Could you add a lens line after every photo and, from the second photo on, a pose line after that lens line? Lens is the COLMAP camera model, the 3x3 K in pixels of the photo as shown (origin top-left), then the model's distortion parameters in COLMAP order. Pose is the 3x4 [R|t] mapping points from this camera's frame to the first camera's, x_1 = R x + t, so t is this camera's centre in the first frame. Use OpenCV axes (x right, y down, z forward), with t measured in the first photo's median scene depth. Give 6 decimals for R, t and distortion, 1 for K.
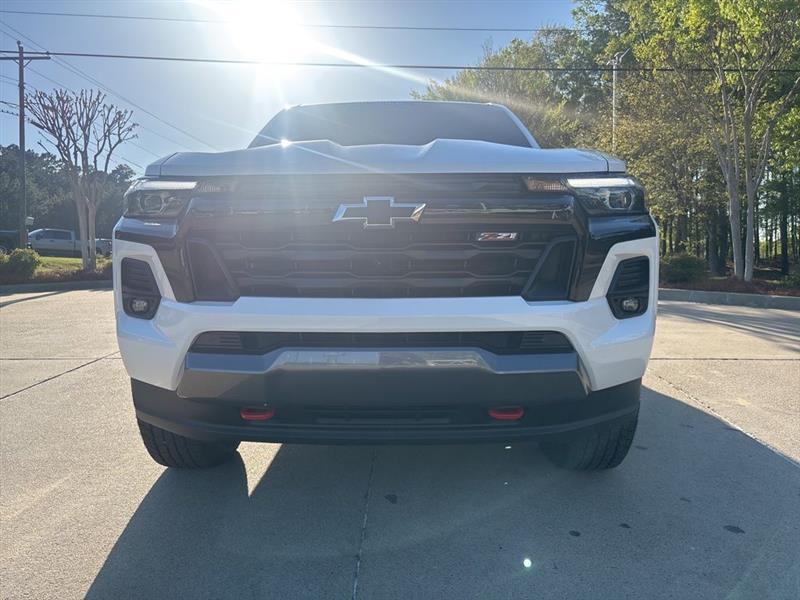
lens RADIAL K [[606.9, 0, 398.2], [0, 606.9, 296.4], [0, 0, 1]] dist [0.045812, -0.051254]
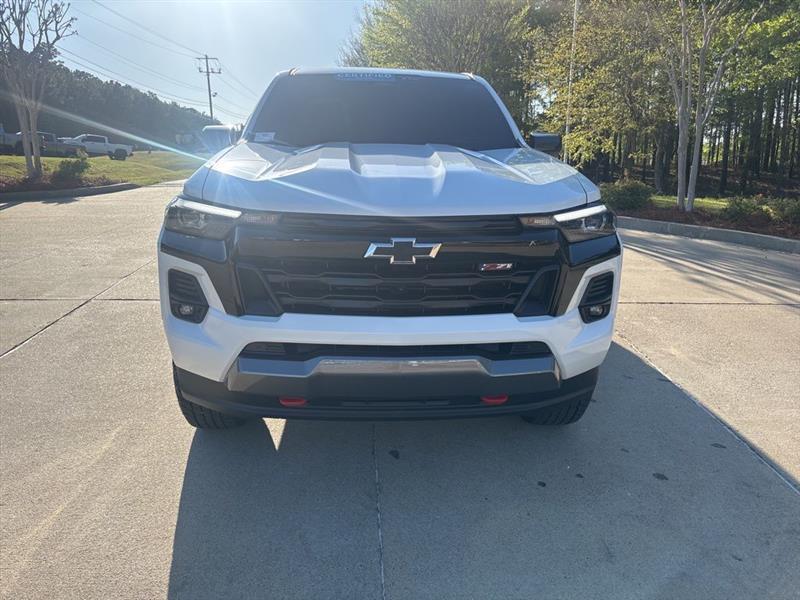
lens RADIAL K [[606.9, 0, 400.0], [0, 606.9, 298.0], [0, 0, 1]] dist [0.045812, -0.051254]
pose [[0.996222, 0.001081, 0.086833, -0.120671], [-0.016023, 0.985042, 0.171569, -0.214172], [-0.085348, -0.172312, 0.981338, -0.170341]]
